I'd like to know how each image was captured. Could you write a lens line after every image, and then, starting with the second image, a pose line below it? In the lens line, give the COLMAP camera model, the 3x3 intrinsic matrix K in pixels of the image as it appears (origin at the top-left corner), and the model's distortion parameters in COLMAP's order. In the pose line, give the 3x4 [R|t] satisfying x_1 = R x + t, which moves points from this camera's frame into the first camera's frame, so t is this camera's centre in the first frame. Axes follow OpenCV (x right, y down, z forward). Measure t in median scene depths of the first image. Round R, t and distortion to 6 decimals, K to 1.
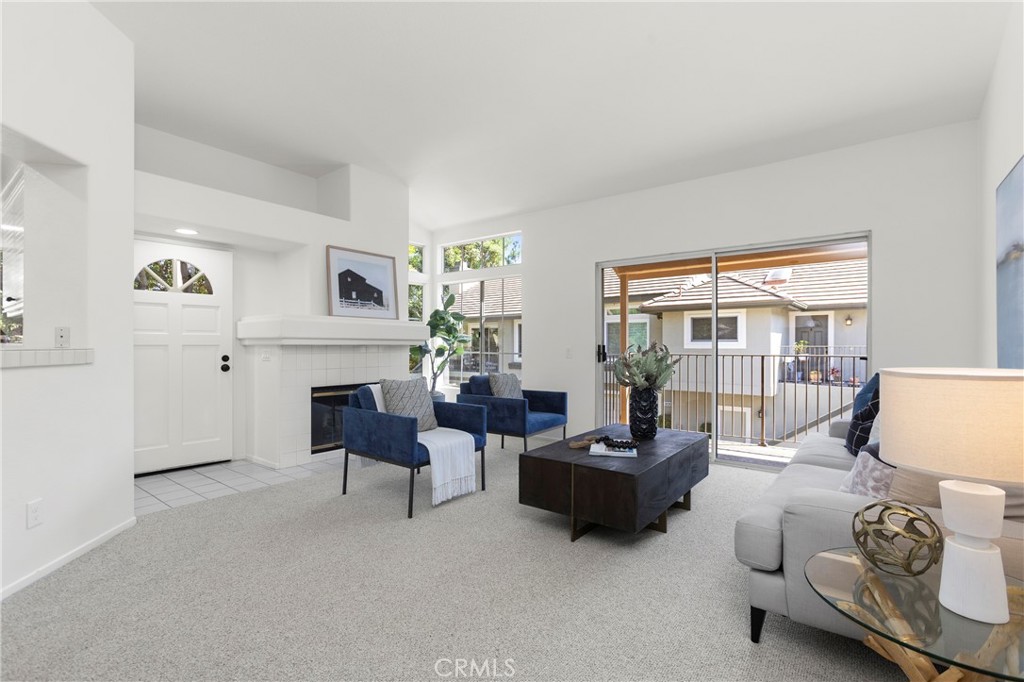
lens RADIAL K [[457.4, 0, 507.2], [0, 457.4, 337.2], [0, 0, 1]] dist [-0.014603, 0.001733]
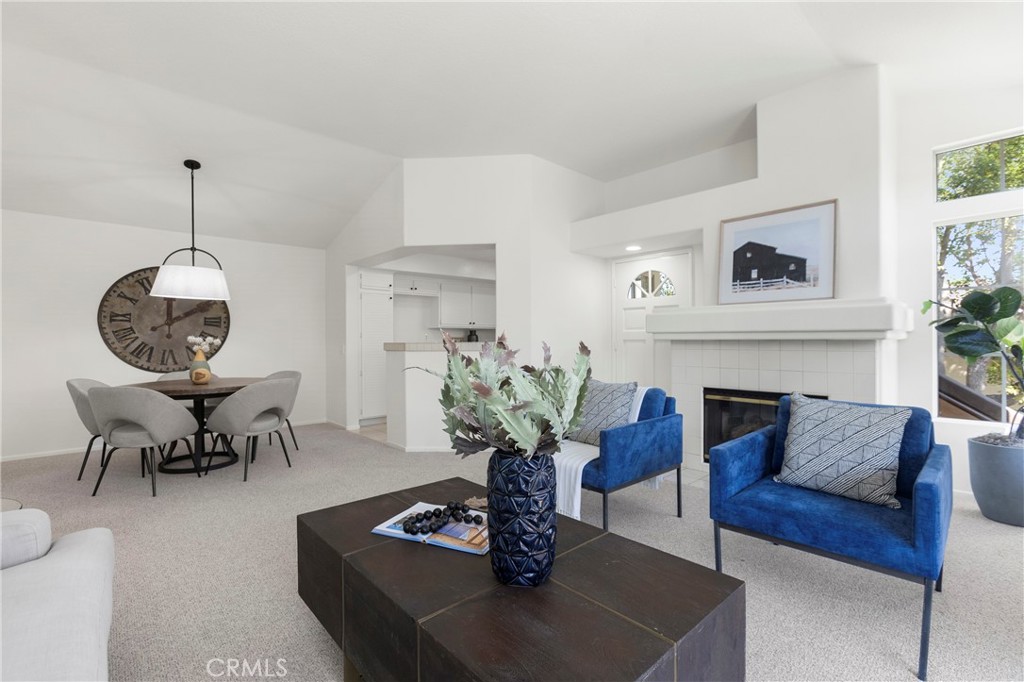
lens RADIAL K [[457.4, 0, 508.8], [0, 457.4, 342.3], [0, 0, 1]] dist [-0.014603, 0.001733]
pose [[-0.149292, 0.003858, -0.988786, 0.462612], [0.021023, 0.999779, 0.000726, 0.011879], [0.988570, -0.020679, -0.149340, 0.687462]]
